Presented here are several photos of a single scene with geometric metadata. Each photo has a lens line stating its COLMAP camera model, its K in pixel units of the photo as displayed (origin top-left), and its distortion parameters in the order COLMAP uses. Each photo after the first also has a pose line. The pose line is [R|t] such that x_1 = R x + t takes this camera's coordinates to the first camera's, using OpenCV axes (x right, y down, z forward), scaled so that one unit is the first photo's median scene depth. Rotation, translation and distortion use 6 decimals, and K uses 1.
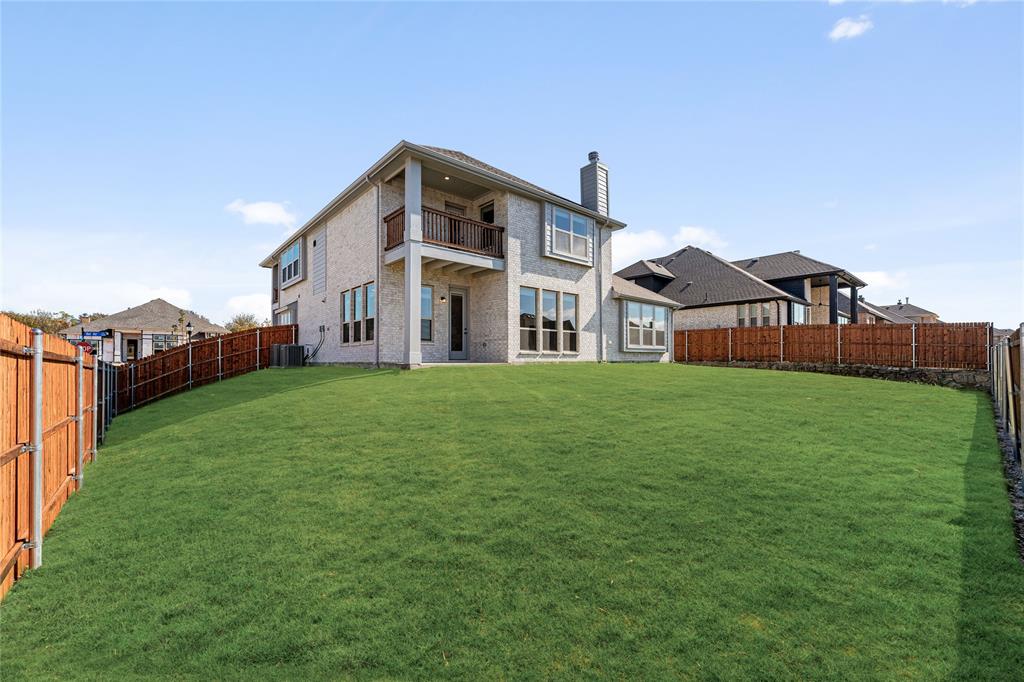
lens RADIAL K [[414.8, 0, 515.5], [0, 414.8, 347.8], [0, 0, 1]] dist [-0.008106, 0.000403]
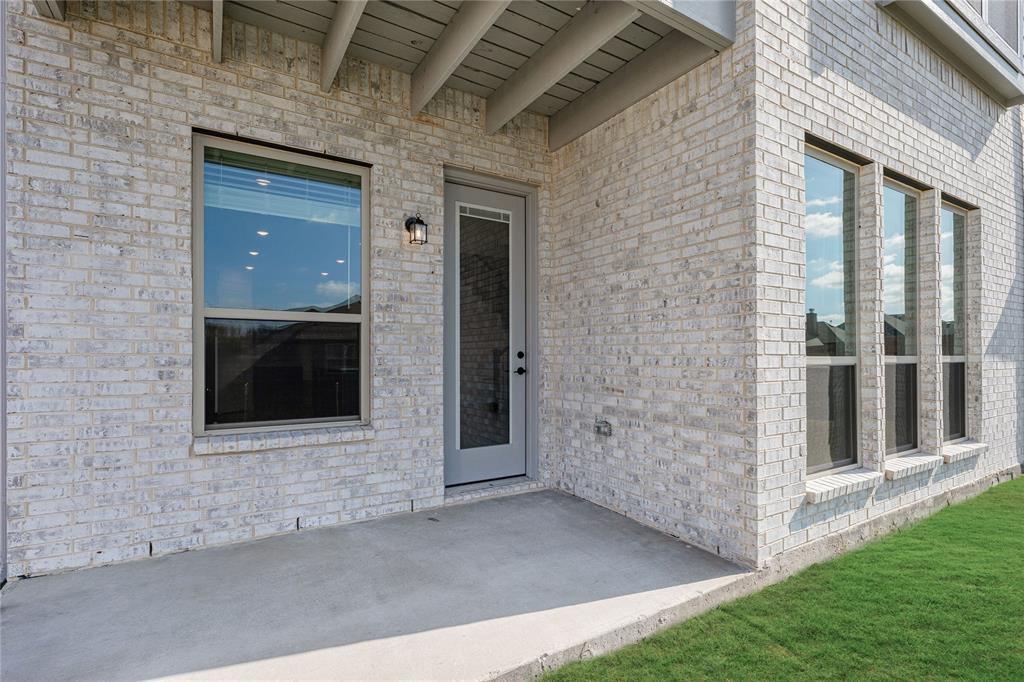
lens RADIAL K [[491.7, 0, 513.3], [0, 491.7, 344.5], [0, 0, 1]] dist [0.001760, 0.000186]
pose [[0.986078, -0.002280, -0.166267, -0.079849], [0.004342, 0.999918, 0.012039, -0.057555], [0.166226, -0.012593, 0.986007, 0.745573]]
